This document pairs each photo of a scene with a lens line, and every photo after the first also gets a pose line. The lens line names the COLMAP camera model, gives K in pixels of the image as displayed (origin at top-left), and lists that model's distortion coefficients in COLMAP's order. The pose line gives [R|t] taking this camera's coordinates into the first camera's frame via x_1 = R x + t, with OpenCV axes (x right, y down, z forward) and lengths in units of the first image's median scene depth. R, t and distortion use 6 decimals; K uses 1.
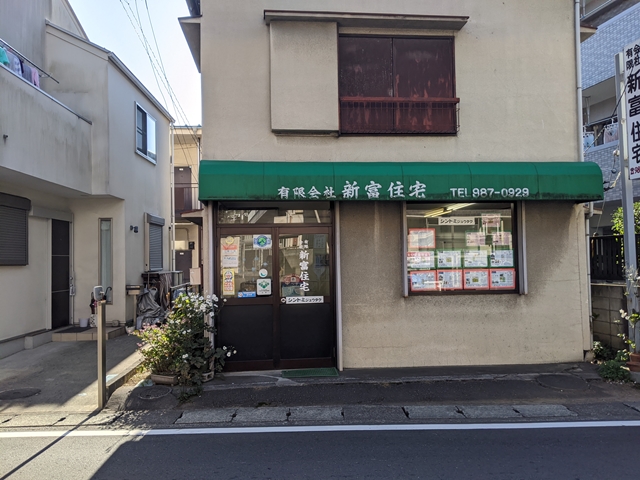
lens RADIAL K [[508.7, 0, 320.0], [0, 508.7, 240.0], [0, 0, 1]] dist [0.039381, 0.001437]
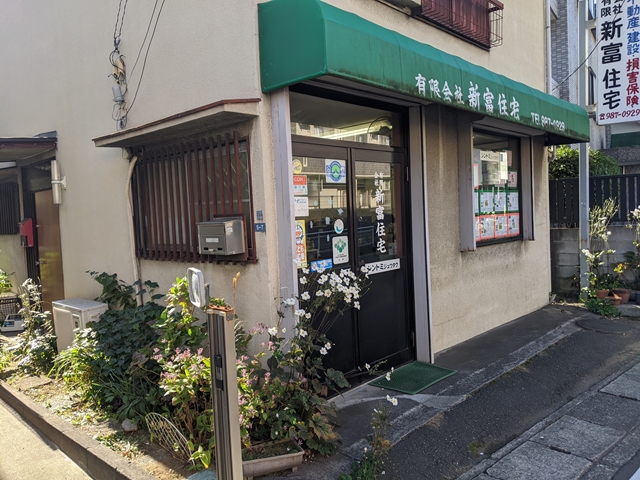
lens RADIAL K [[500.3, 0, 320.0], [0, 500.3, 240.0], [0, 0, 1]] dist [-0.005829, 0.002131]
pose [[0.758001, -0.052065, 0.650172, -0.507079], [0.007741, 0.997457, 0.070850, 0.040665], [-0.652207, -0.048671, 0.756477, 0.595612]]
